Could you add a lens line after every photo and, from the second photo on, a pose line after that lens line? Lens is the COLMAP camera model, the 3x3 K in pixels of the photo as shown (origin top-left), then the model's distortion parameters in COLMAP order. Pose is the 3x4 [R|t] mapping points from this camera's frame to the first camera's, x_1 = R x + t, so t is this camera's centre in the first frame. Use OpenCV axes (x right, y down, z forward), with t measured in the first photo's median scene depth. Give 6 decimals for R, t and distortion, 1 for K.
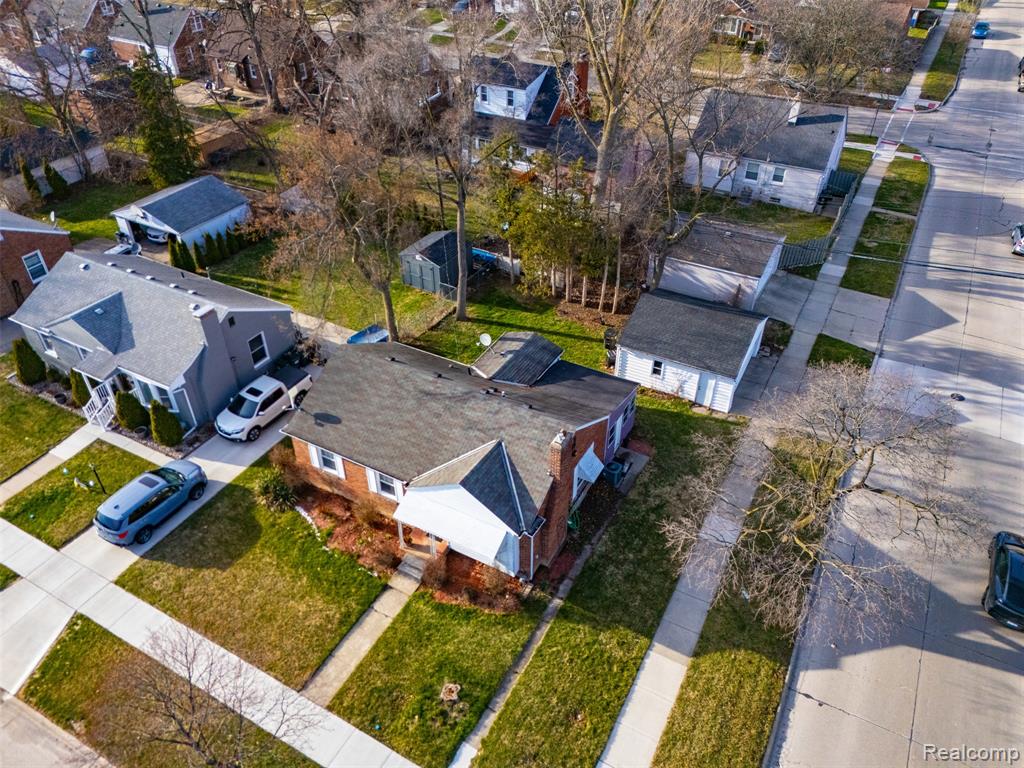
lens RADIAL K [[747.2, 0, 514.1], [0, 747.2, 383.8], [0, 0, 1]] dist [0.087136, -0.083643]
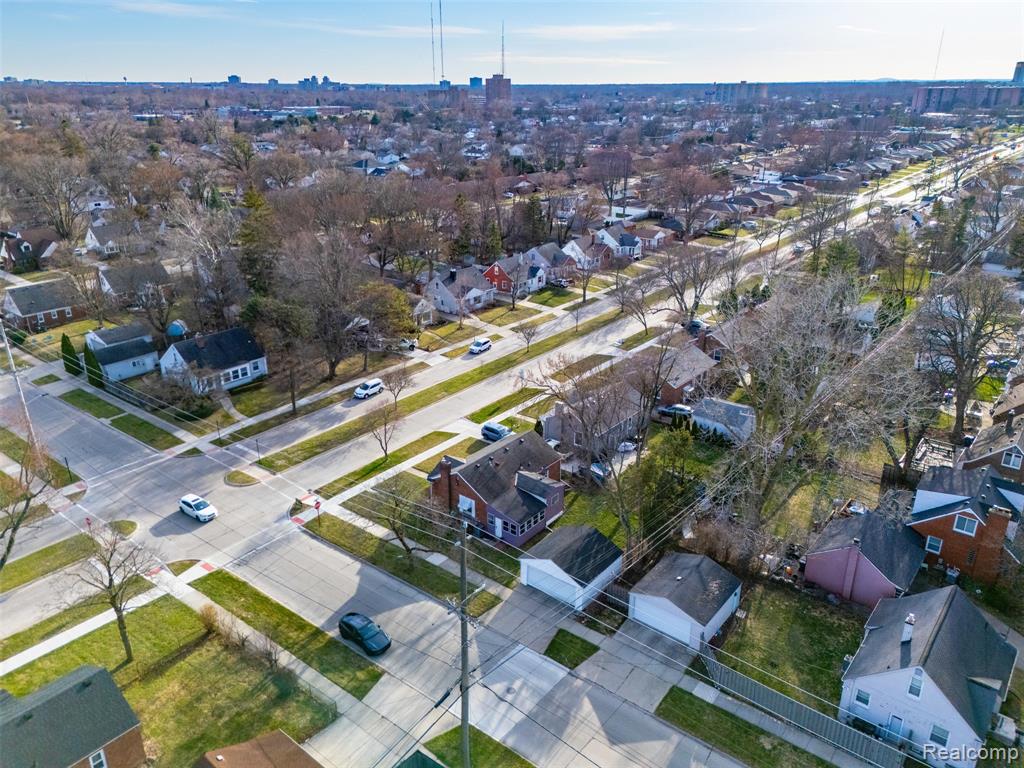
lens RADIAL K [[747.2, 0, 514.1], [0, 747.2, 383.8], [0, 0, 1]] dist [0.087136, -0.083643]
pose [[-0.165360, 0.366818, -0.915478, 1.925516], [-0.597097, 0.701561, 0.388957, -1.060958], [0.784940, 0.610947, 0.103016, 0.643196]]
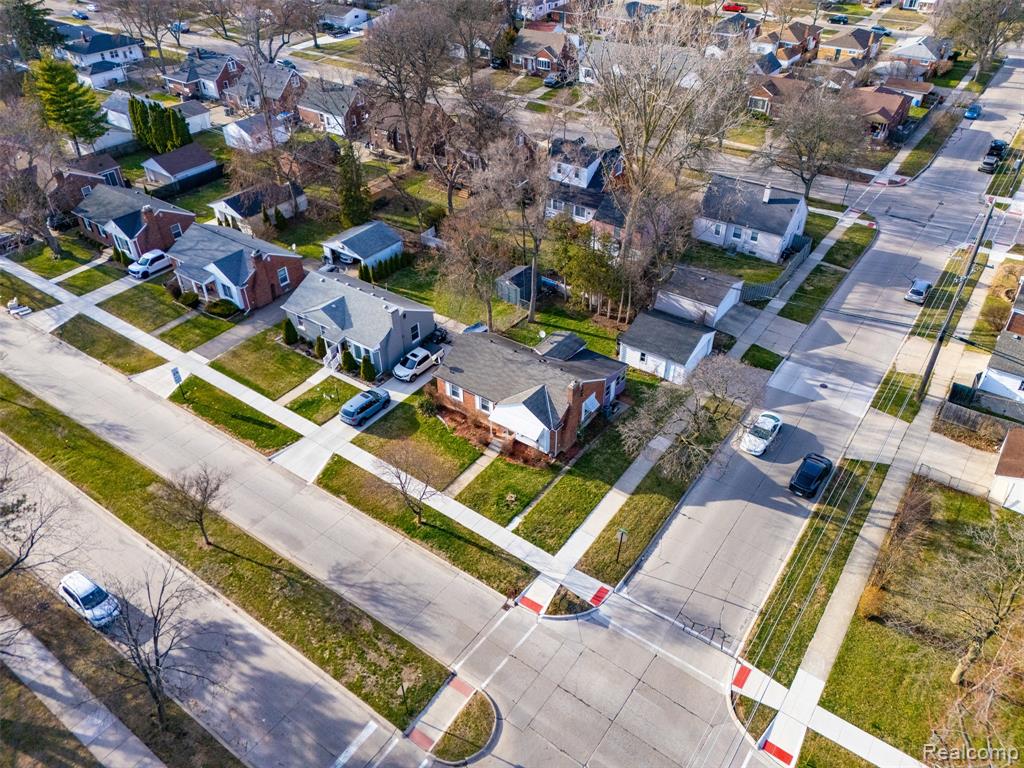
lens RADIAL K [[747.2, 0, 514.1], [0, 747.2, 383.8], [0, 0, 1]] dist [0.087136, -0.083643]
pose [[0.992785, 0.067086, -0.099382, 0.087433], [-0.067550, 0.997715, -0.001308, 0.073138], [0.099067, 0.008012, 0.995049, -0.862445]]
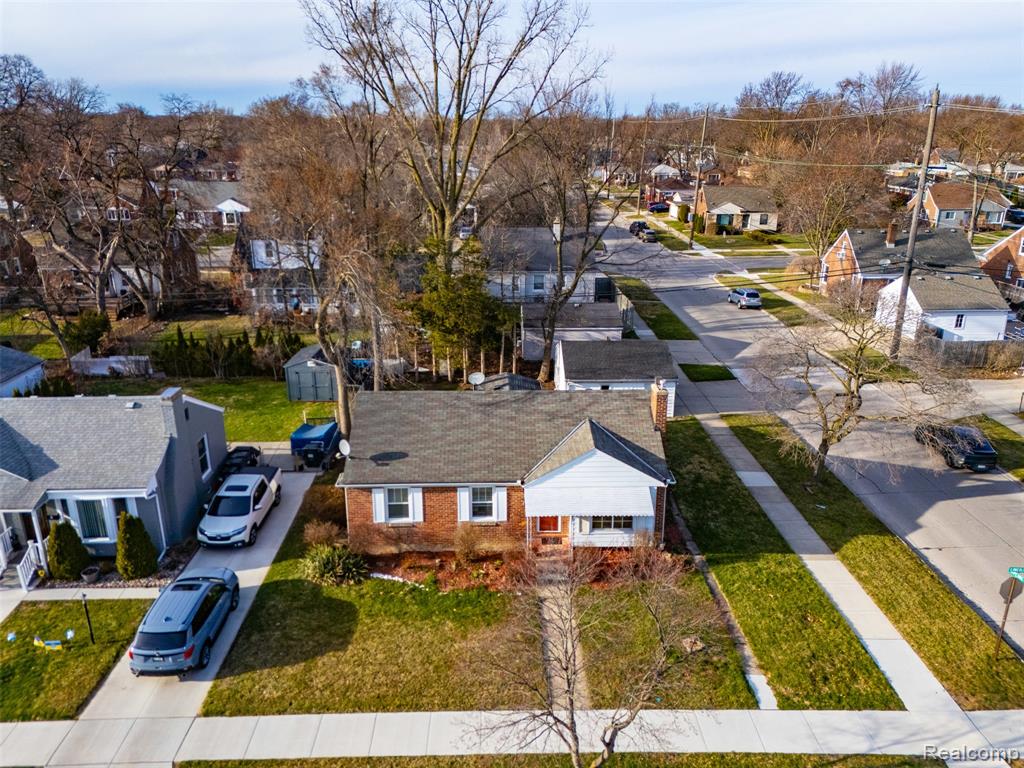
lens RADIAL K [[747.2, 0, 514.1], [0, 747.2, 383.8], [0, 0, 1]] dist [0.087136, -0.083643]
pose [[0.859956, -0.161045, 0.484294, -0.520832], [0.305106, 0.922899, -0.234878, 0.212326], [-0.409128, 0.349746, 0.842788, 0.173398]]
